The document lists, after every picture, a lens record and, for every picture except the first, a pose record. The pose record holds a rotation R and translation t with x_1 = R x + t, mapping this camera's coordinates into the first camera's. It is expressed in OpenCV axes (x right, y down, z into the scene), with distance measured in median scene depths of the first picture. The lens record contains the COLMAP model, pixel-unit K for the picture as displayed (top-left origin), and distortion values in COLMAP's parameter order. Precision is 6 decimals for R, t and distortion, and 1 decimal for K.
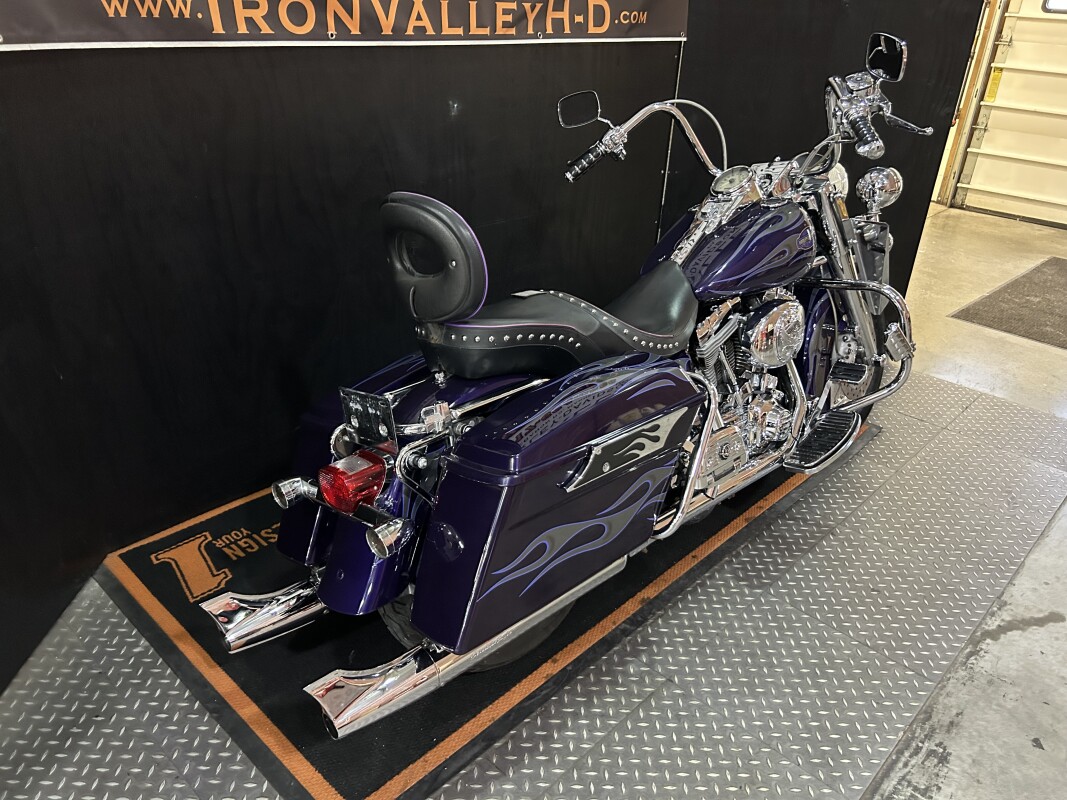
lens RADIAL K [[804.5, 0, 535.4], [0, 804.5, 405.4], [0, 0, 1]] dist [0.046422, -0.051026]
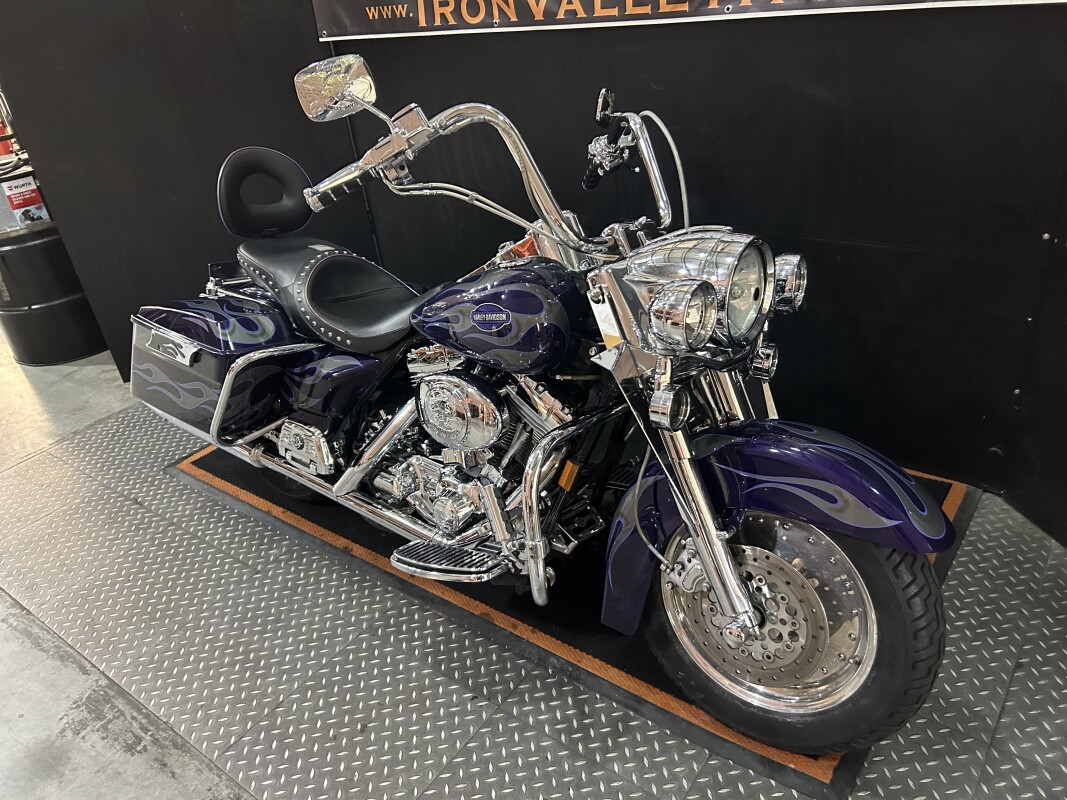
lens RADIAL K [[804.5, 0, 533.1], [0, 804.5, 403.5], [0, 0, 1]] dist [0.046422, -0.051026]
pose [[0.105840, 0.441805, -0.890846, 1.085374], [-0.346992, 0.855973, 0.383285, -0.457300], [0.931877, 0.268550, 0.243900, 0.917707]]
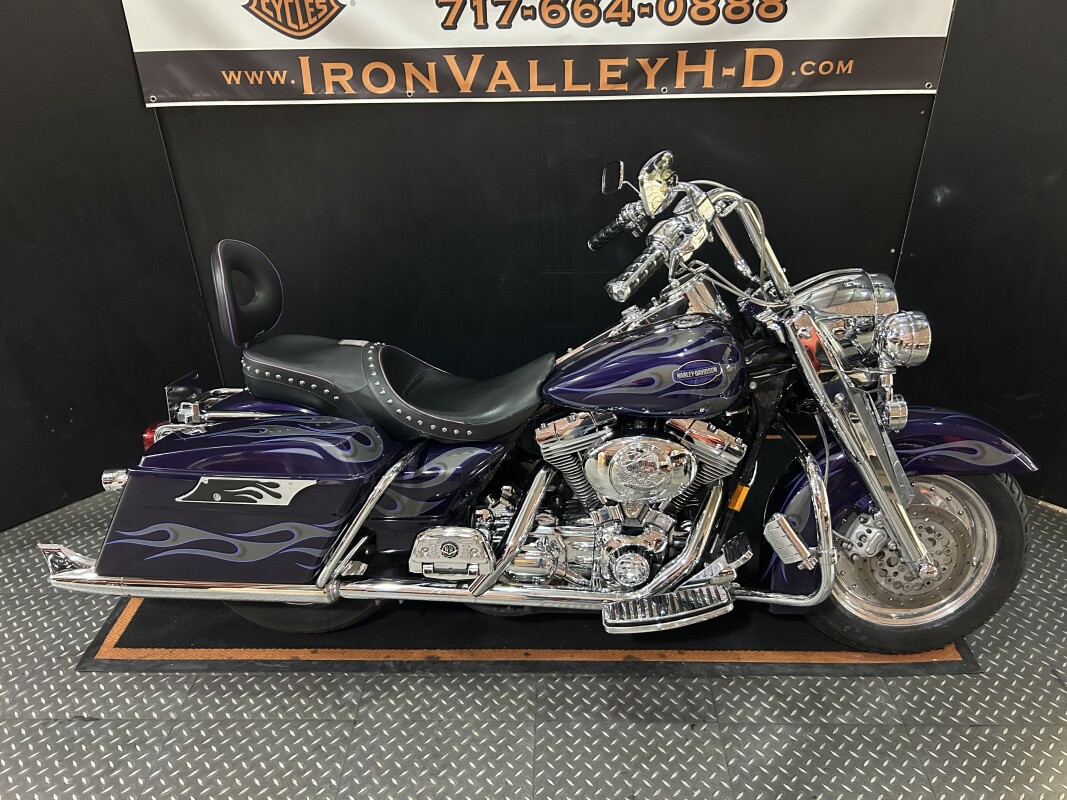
lens RADIAL K [[804.5, 0, 531.6], [0, 804.5, 406.3], [0, 0, 1]] dist [0.046422, -0.051026]
pose [[0.670869, 0.319860, -0.669047, 0.818493], [-0.294723, 0.942887, 0.155252, -0.263558], [0.680494, 0.093030, 0.726824, 0.302968]]
